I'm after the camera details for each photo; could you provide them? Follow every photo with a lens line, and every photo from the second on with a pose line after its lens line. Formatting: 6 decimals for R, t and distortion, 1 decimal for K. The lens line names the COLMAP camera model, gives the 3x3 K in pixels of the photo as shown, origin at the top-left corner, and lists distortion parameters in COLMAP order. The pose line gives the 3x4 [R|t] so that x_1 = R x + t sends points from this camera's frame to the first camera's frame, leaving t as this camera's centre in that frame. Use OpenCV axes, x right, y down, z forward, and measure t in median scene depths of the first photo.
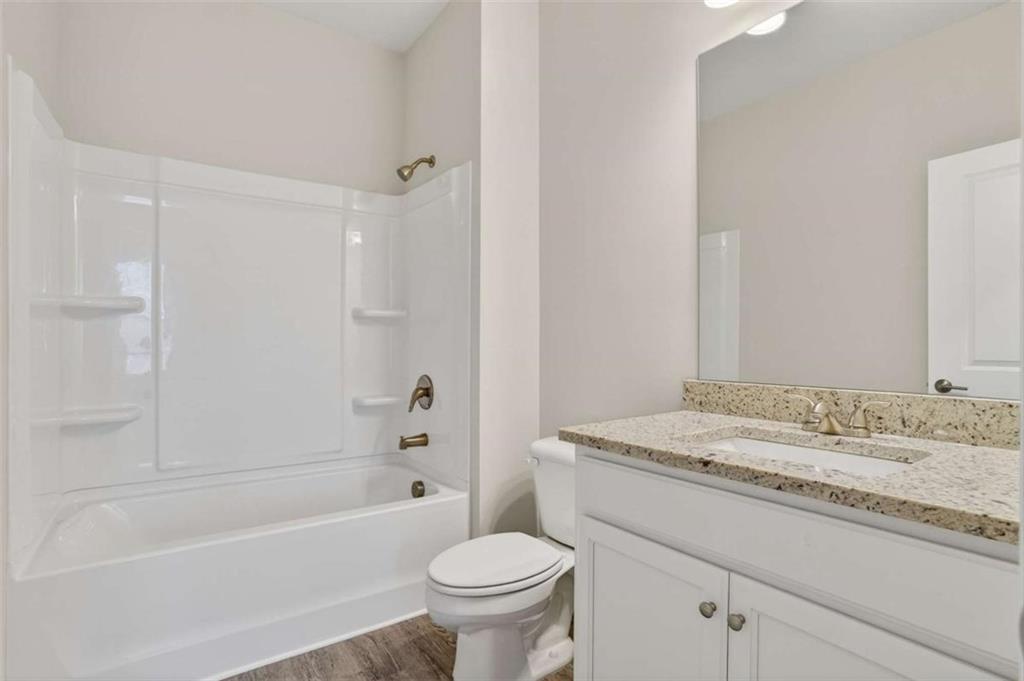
lens RADIAL K [[506.3, 0, 505.3], [0, 506.3, 342.8], [0, 0, 1]] dist [-0.050630, 0.015393]
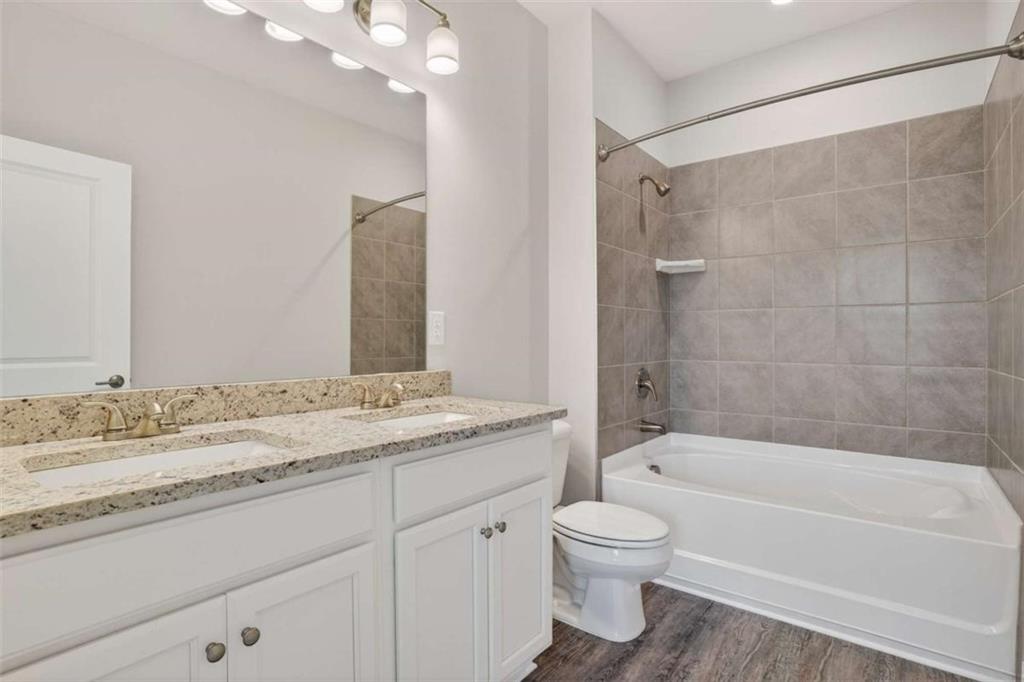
lens RADIAL K [[506.3, 0, 504.8], [0, 506.3, 341.0], [0, 0, 1]] dist [-0.050630, 0.015393]
pose [[-0.280628, -0.003212, 0.959811, -0.538709], [-0.004251, 0.999989, 0.002104, -0.000248], [-0.959807, -0.003490, -0.280639, 0.761342]]
